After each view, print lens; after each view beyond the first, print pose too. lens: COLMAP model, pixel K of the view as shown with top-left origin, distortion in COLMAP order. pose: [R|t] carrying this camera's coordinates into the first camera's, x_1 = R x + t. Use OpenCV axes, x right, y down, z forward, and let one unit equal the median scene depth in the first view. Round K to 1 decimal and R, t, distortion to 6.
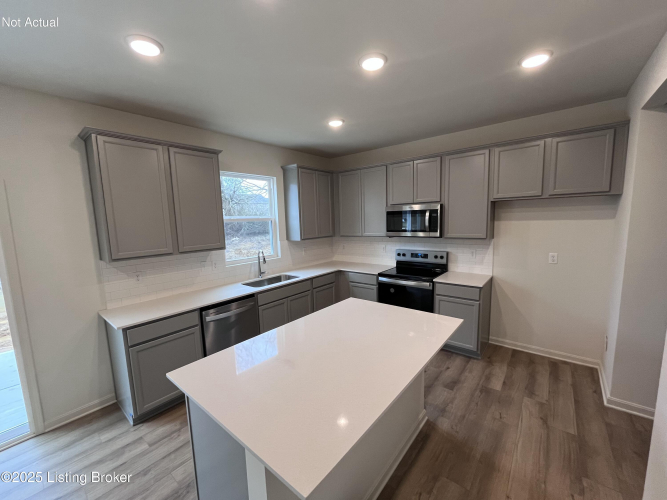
lens RADIAL K [[270.8, 0, 331.7], [0, 270.8, 251.1], [0, 0, 1]] dist [-0.003177, -0.000301]
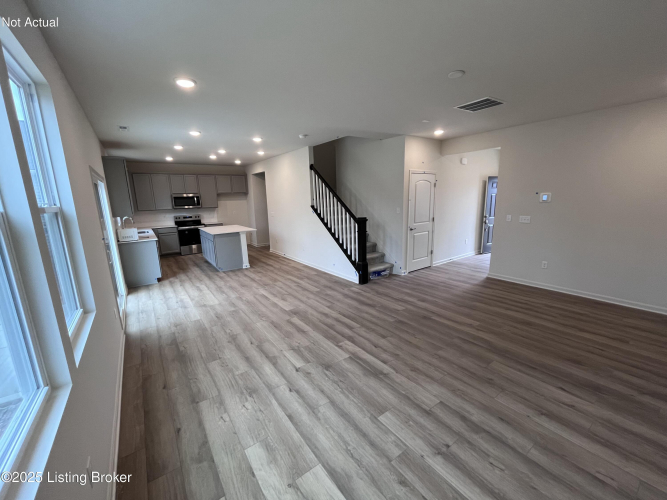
lens RADIAL K [[270.8, 0, 331.7], [0, 270.8, 251.1], [0, 0, 1]] dist [-0.003177, -0.000301]
pose [[0.254814, -0.167720, 0.952334, -1.978705], [0.133098, 0.981553, 0.137253, 0.182117], [-0.957786, 0.091780, 0.272436, -0.904495]]
